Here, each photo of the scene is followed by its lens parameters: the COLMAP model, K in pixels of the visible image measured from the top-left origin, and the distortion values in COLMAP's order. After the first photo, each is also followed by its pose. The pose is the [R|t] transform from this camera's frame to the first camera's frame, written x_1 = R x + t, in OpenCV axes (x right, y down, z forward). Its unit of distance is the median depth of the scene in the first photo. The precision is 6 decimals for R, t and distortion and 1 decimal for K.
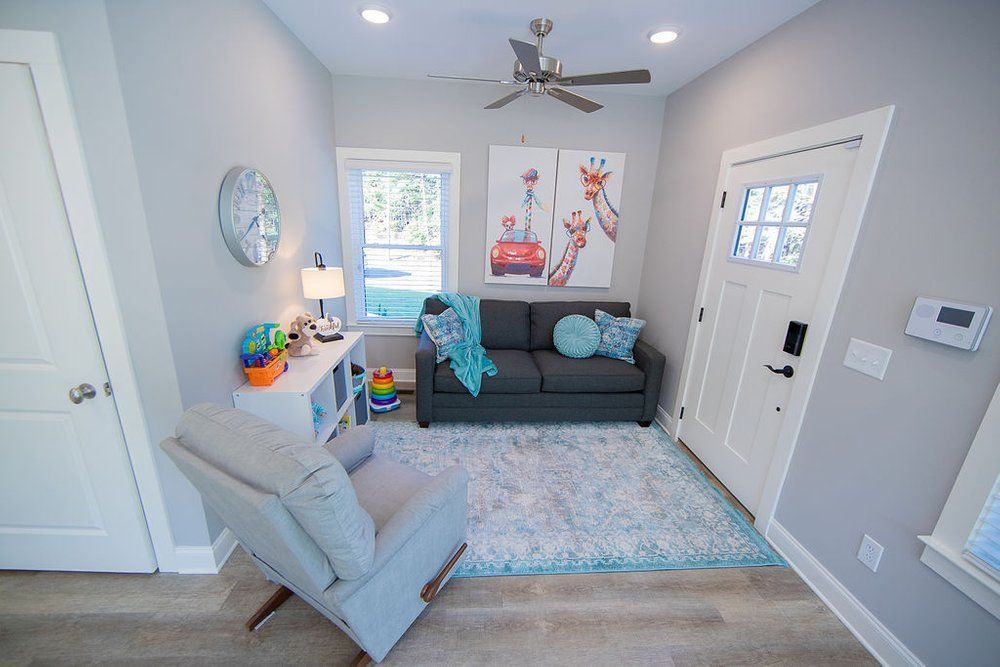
lens RADIAL K [[389.5, 0, 493.5], [0, 389.5, 336.1], [0, 0, 1]] dist [0.000124, 0.000009]
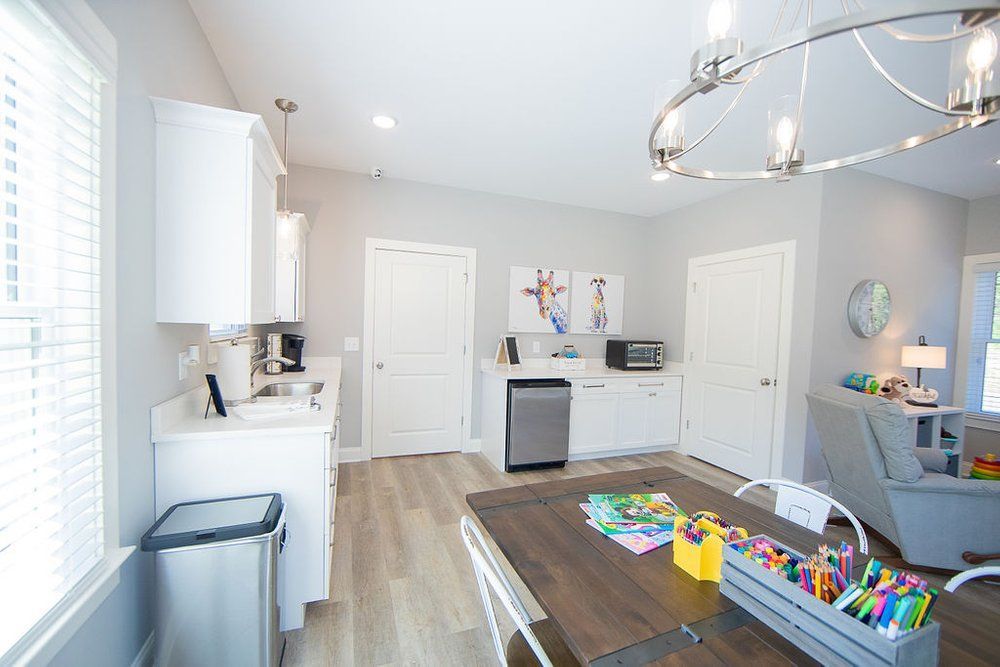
lens RADIAL K [[389.5, 0, 494.5], [0, 389.5, 336.9], [0, 0, 1]] dist [0.000124, 0.000009]
pose [[0.290890, 0.001283, -0.956756, 0.414723], [-0.293128, 0.952029, -0.087846, 0.354162], [0.910746, 0.306006, 0.277312, -0.724265]]
